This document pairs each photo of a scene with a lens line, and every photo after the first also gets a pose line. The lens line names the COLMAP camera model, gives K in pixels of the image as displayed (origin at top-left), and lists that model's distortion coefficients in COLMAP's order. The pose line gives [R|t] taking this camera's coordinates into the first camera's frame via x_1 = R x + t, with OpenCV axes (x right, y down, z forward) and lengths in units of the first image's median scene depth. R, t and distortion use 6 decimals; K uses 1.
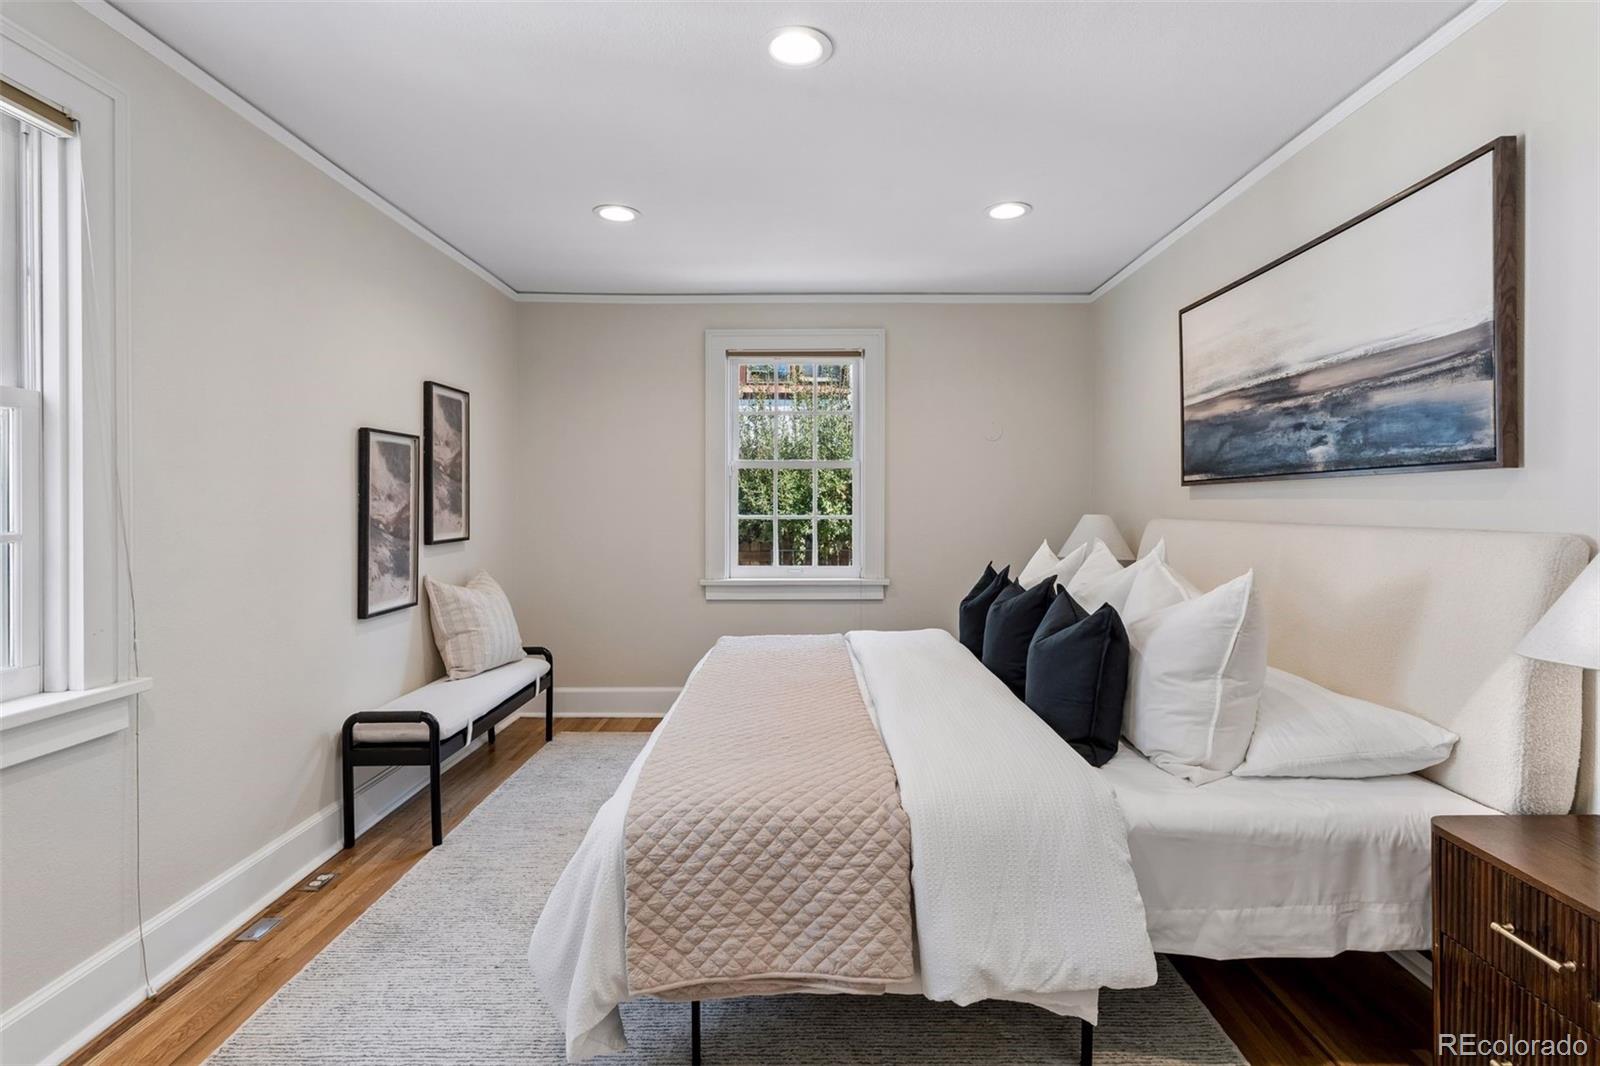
lens RADIAL K [[753.3, 0, 804.3], [0, 753.3, 510.7], [0, 0, 1]] dist [0.005031, 0.001144]
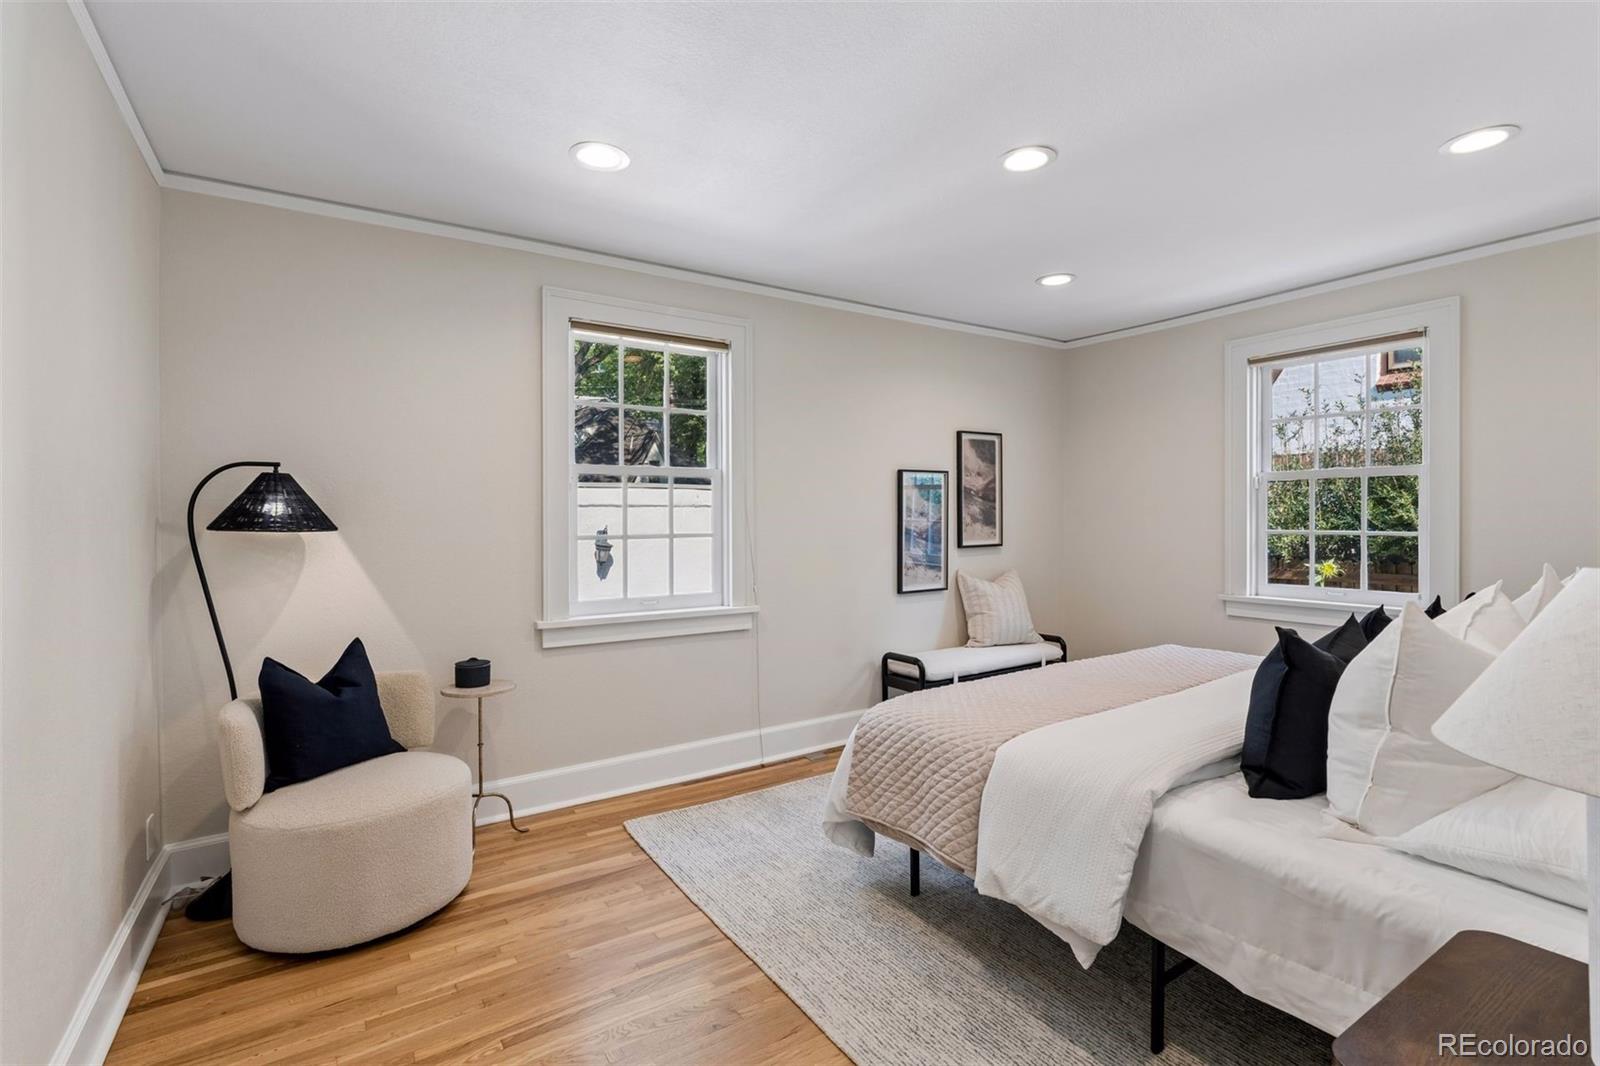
lens RADIAL K [[748.3, 0, 807.6], [0, 748.3, 525.7], [0, 0, 1]] dist [-0.000612, 0.000883]
pose [[0.551981, 0.008448, -0.833814, 1.034200], [-0.004361, 0.999964, 0.007245, -0.009848], [0.833845, -0.000363, 0.551998, 0.003221]]
